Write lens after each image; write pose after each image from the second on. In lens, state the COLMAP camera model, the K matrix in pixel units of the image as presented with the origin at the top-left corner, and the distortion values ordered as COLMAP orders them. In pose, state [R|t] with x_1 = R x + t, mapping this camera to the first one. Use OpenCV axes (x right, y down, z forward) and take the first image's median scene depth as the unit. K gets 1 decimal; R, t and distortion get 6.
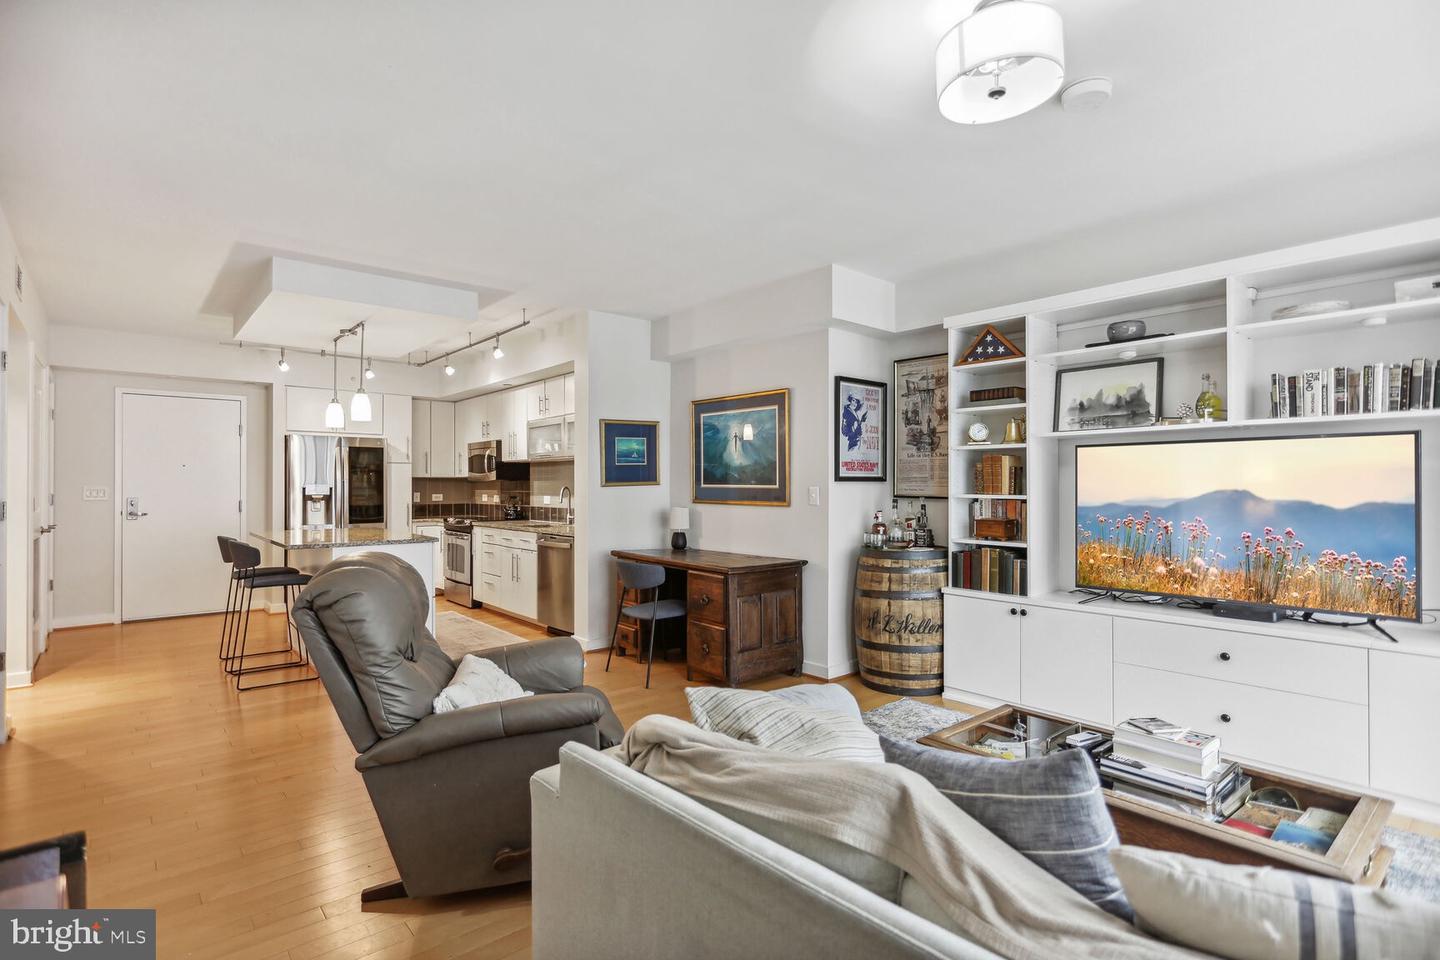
lens RADIAL K [[703.6, 0, 720.0], [0, 703.6, 480.0], [0, 0, 1]] dist [-0.001017, -0.000158]
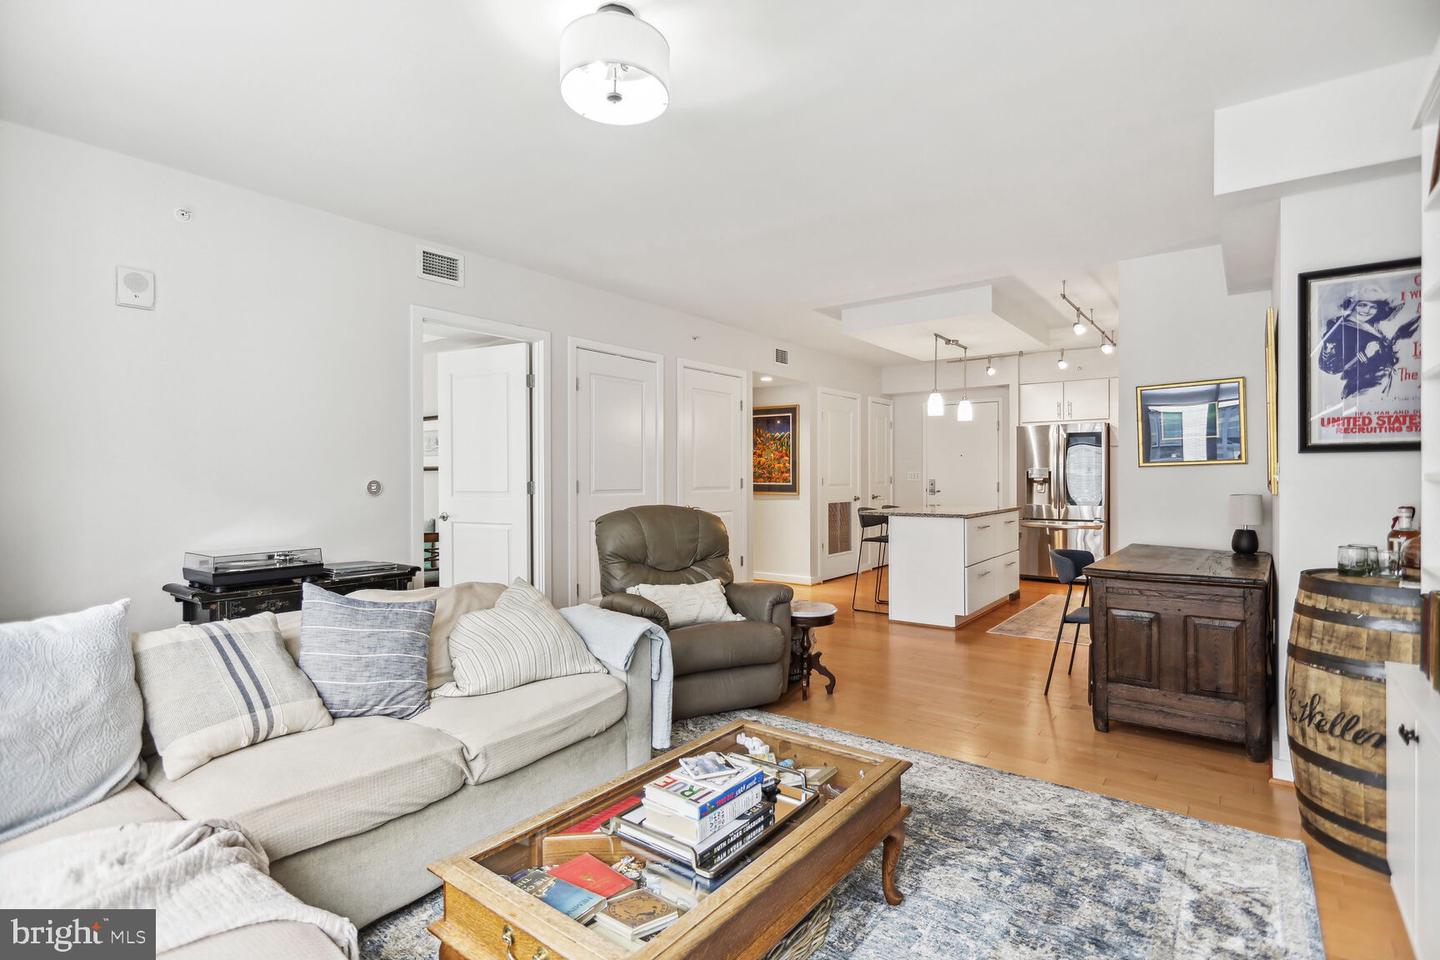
lens RADIAL K [[703.6, 0, 720.0], [0, 703.6, 480.0], [0, 0, 1]] dist [-0.001017, -0.000158]
pose [[0.211910, 0.004296, -0.977280, 0.623122], [0.016851, 0.999826, 0.008049, 0.011247], [0.977144, -0.018174, 0.211801, 0.388147]]
